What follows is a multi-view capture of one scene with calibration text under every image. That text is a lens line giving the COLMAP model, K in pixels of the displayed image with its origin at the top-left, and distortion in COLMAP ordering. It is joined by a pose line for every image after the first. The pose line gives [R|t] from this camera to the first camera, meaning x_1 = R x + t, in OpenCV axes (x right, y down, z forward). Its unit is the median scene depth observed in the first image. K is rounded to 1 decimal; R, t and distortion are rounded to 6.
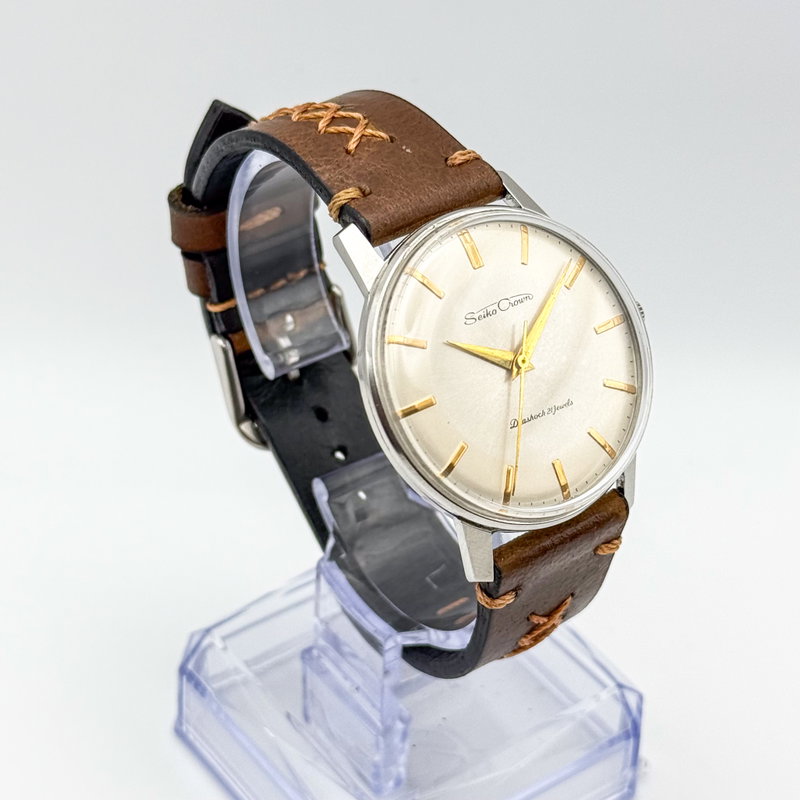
lens RADIAL K [[2060.5, 0, 368.8], [0, 2060.5, 401.0], [0, 0, 1]] dist [0.145822, 1.003608]
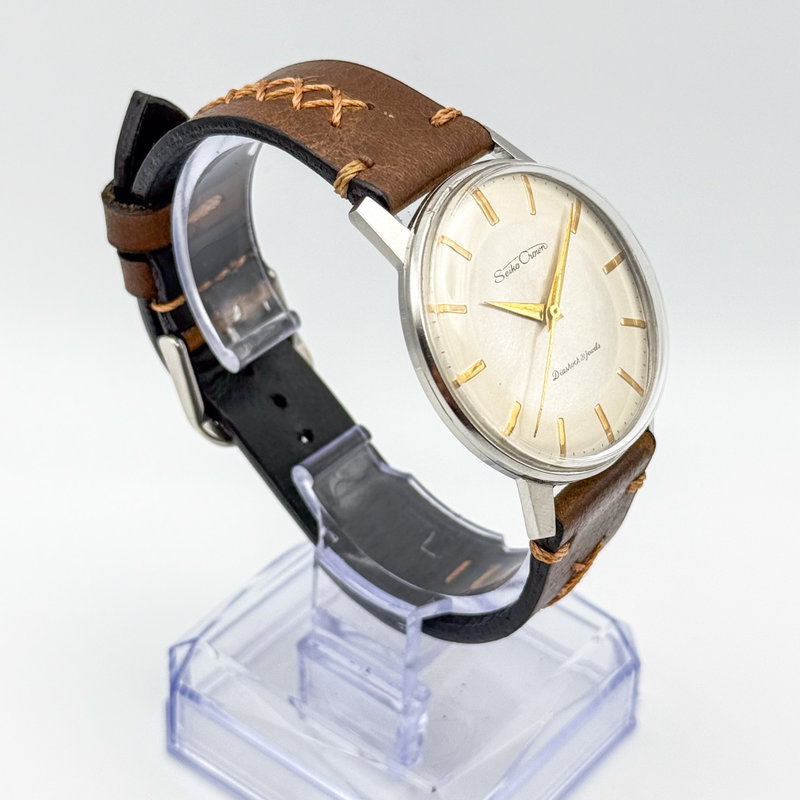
lens RADIAL K [[2060.5, 0, 368.8], [0, 2060.5, 401.0], [0, 0, 1]] dist [0.145822, 1.003608]
pose [[0.966249, -0.153260, 0.207059, -0.209610], [0.150309, 0.988184, 0.030006, -0.018618], [-0.209211, 0.002130, 0.977868, 0.046080]]
